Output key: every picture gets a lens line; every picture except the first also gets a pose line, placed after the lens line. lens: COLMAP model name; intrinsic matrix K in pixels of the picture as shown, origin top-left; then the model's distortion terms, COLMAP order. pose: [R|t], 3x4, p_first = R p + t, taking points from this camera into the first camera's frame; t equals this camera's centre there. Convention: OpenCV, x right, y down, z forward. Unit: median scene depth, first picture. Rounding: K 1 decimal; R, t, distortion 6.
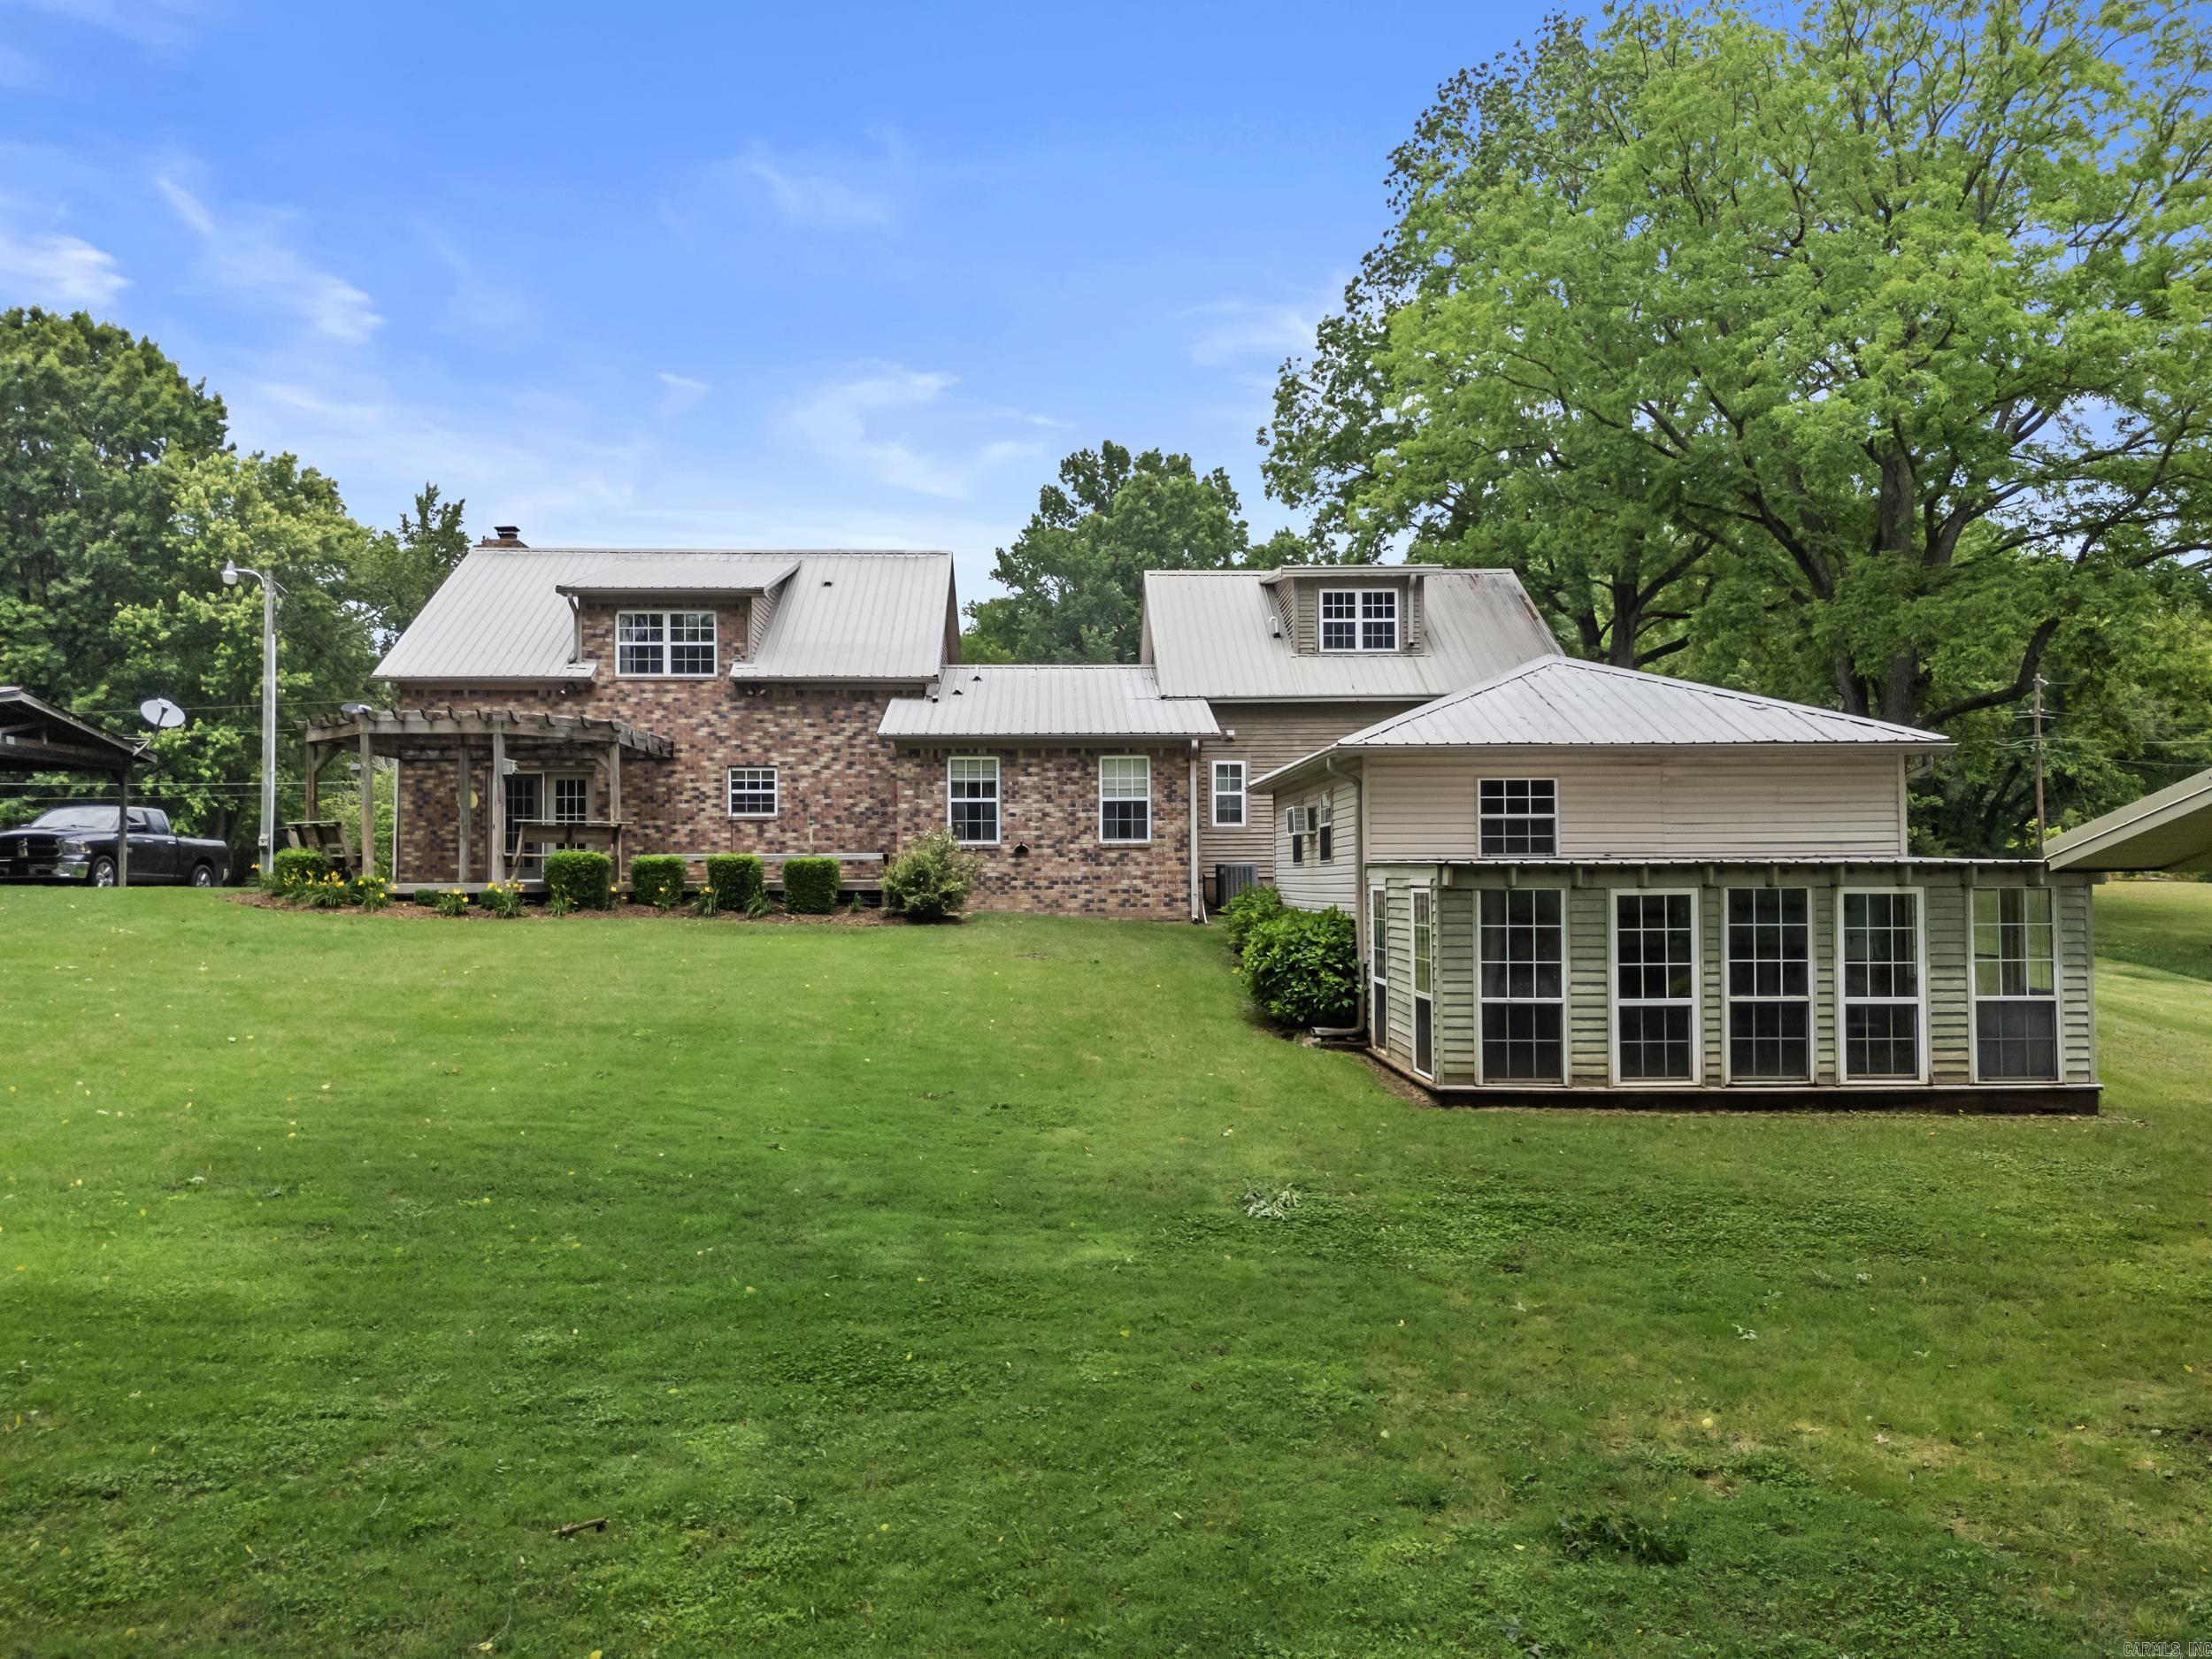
lens RADIAL K [[1615.5, 0, 1106.0], [0, 1615.5, 829.5], [0, 0, 1]] dist [0.075105, -0.107273]
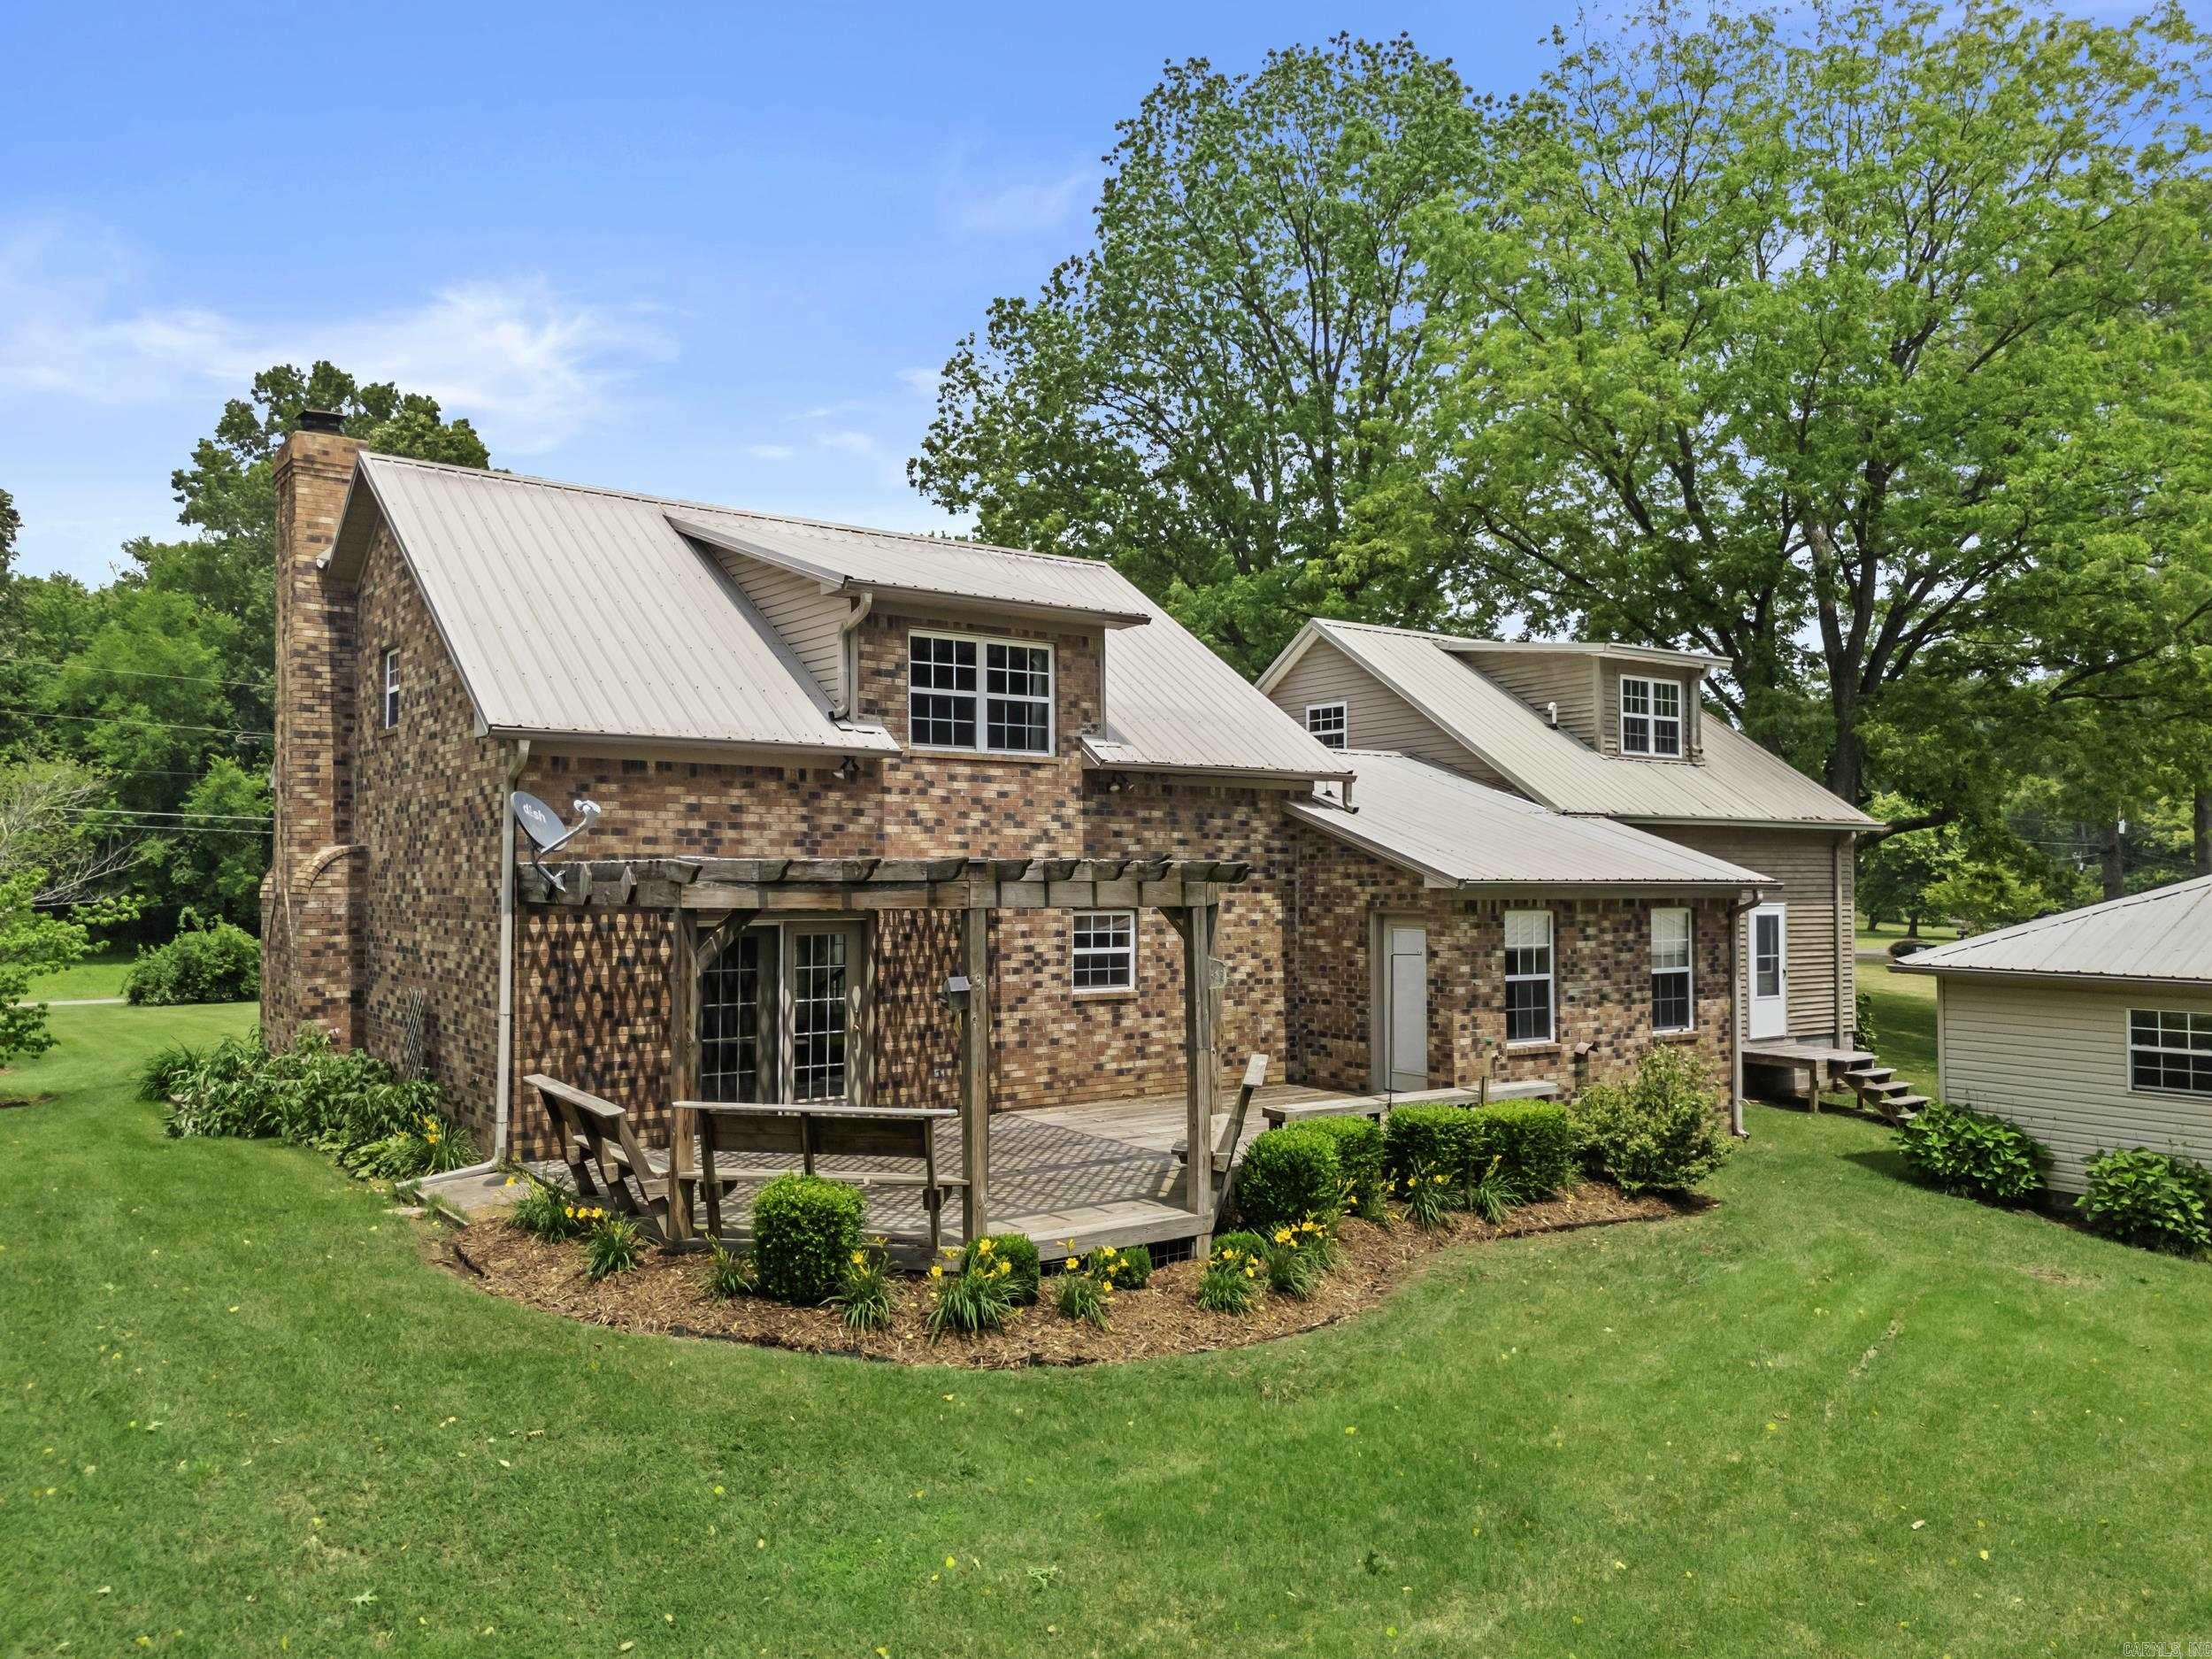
lens RADIAL K [[1615.5, 0, 1106.0], [0, 1615.5, 829.5], [0, 0, 1]] dist [0.075105, -0.107273]
pose [[0.834482, 0.024892, 0.550473, -0.549140], [-0.026810, 0.999630, -0.004560, -0.065893], [-0.550383, -0.010953, 0.834840, 0.500839]]
